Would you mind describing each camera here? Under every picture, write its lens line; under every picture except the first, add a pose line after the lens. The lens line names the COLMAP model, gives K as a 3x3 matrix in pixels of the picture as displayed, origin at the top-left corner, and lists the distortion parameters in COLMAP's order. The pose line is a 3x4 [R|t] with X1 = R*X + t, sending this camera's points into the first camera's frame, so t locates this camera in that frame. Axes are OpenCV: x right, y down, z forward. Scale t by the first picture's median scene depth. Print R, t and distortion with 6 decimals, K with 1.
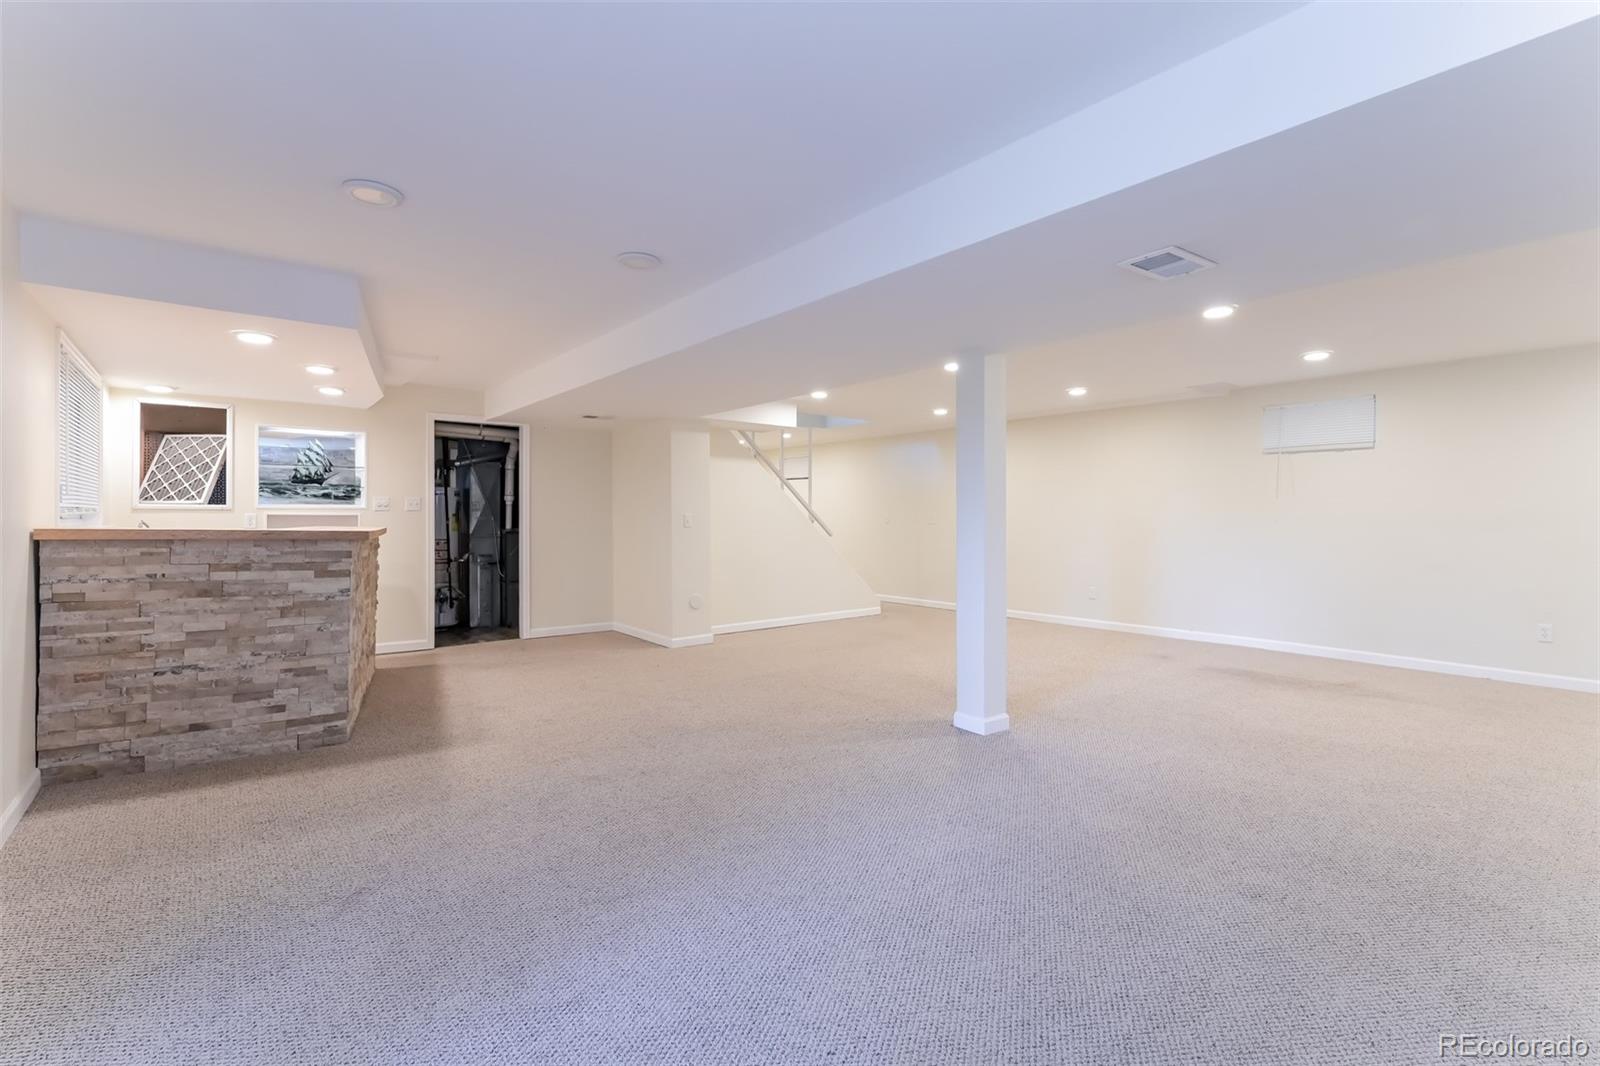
lens RADIAL K [[719.7, 0, 796.2], [0, 719.7, 528.6], [0, 0, 1]] dist [0.018551, -0.000420]
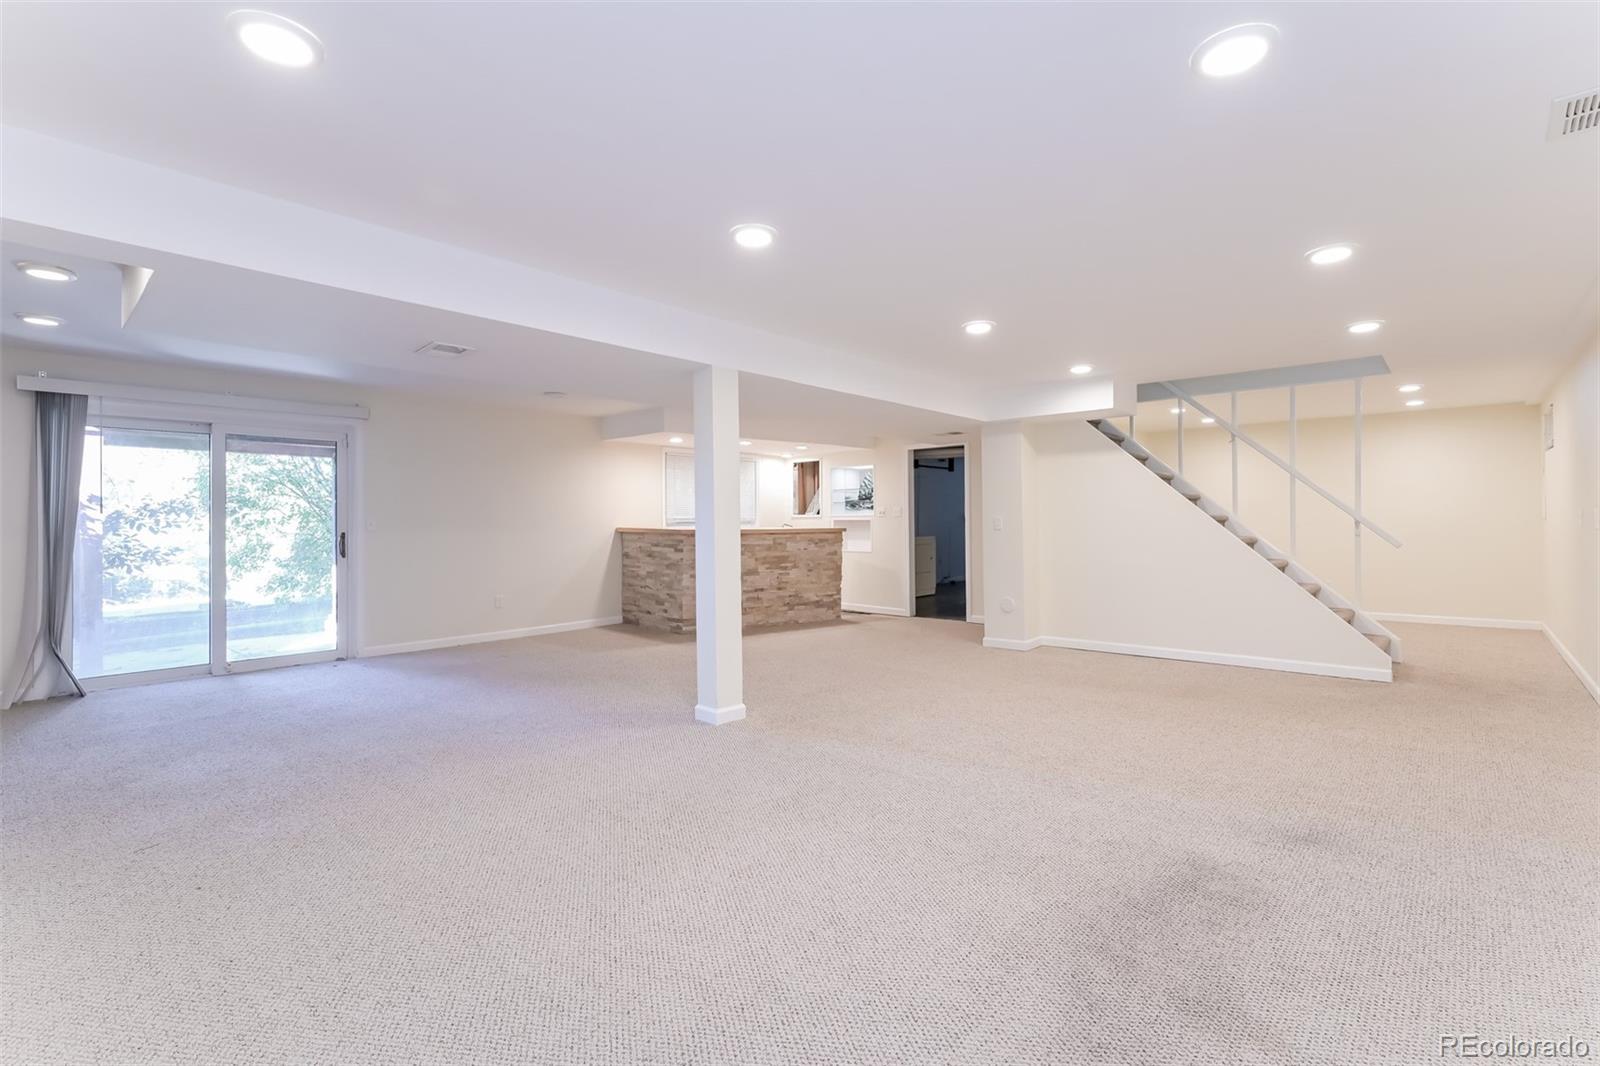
lens RADIAL K [[719.7, 0, 798.3], [0, 719.7, 524.3], [0, 0, 1]] dist [0.018551, -0.000420]
pose [[0.180917, -0.001858, -0.983497, 1.459988], [-0.004727, 0.999985, -0.002759, -0.007183], [0.983487, 0.005148, 0.180906, 0.990270]]
